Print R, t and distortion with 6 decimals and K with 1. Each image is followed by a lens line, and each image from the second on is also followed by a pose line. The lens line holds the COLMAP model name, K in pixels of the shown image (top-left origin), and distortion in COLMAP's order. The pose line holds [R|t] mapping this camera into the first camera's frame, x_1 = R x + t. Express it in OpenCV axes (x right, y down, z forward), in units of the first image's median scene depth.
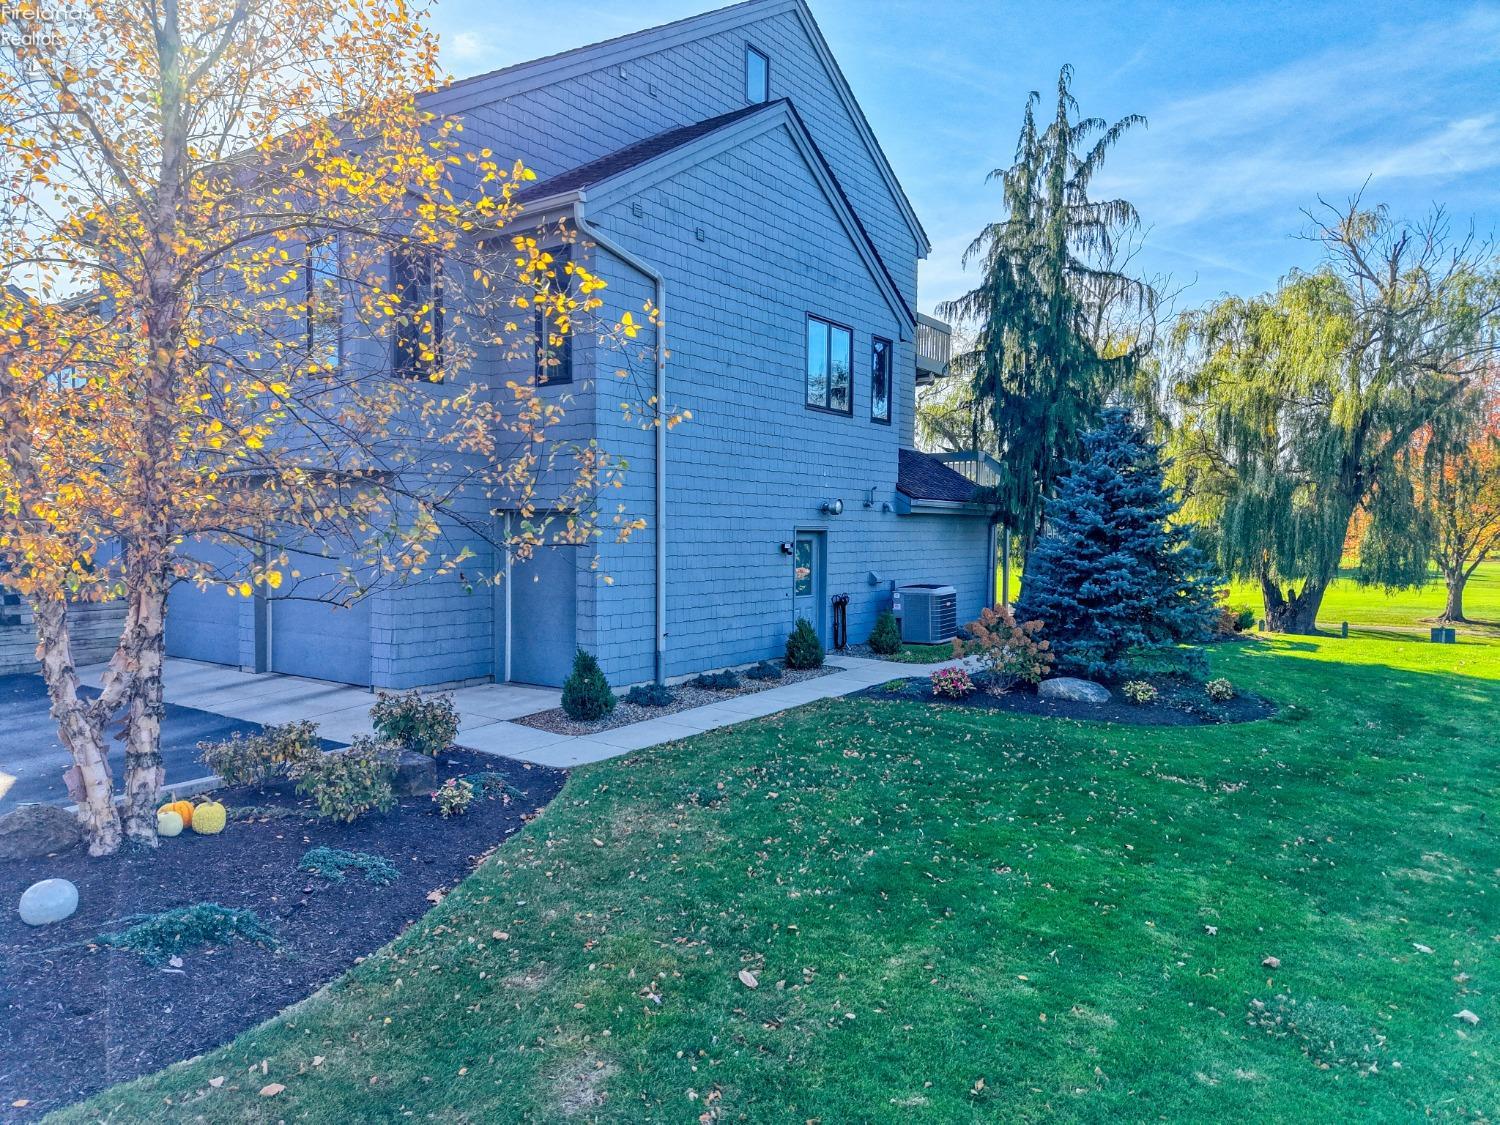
lens RADIAL K [[1017.3, 0, 750.0], [0, 1017.3, 562.5], [0, 0, 1]] dist [0.017686, 0.001949]
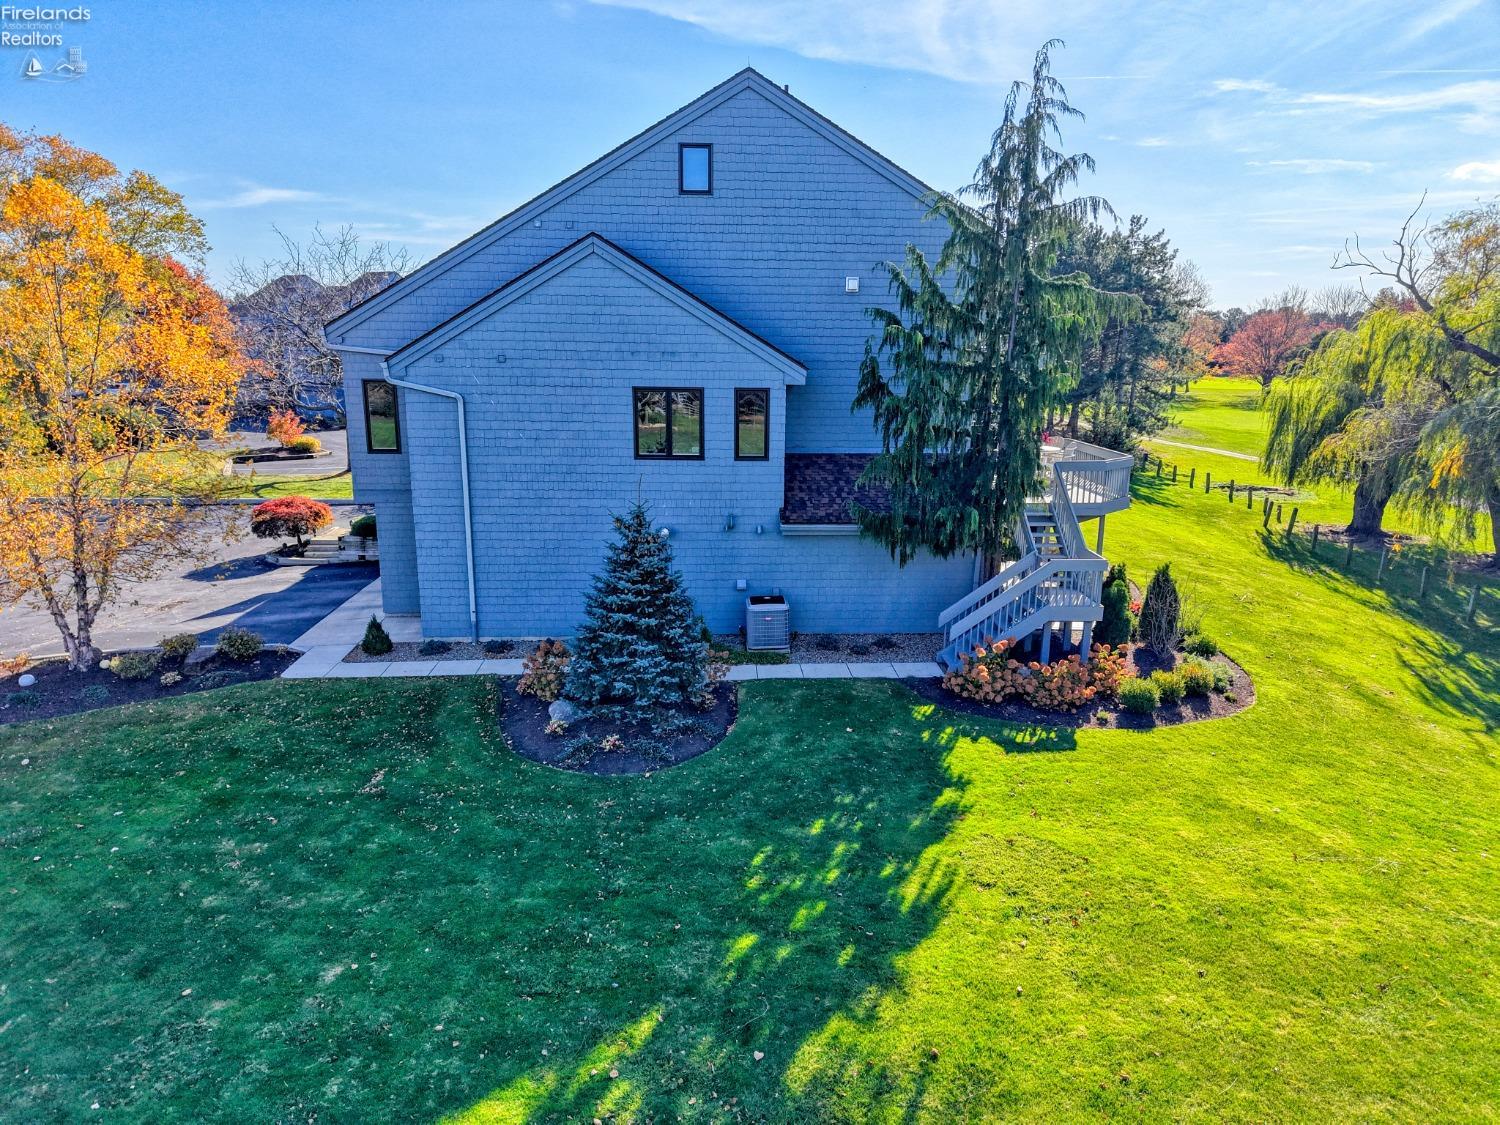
lens RADIAL K [[1017.3, 0, 750.0], [0, 1017.3, 562.5], [0, 0, 1]] dist [0.017686, 0.001949]
pose [[0.605754, 0.173653, -0.776471, 1.264284], [-0.023624, 0.979388, 0.200604, -0.304300], [0.795301, -0.103173, 0.597371, 0.323376]]
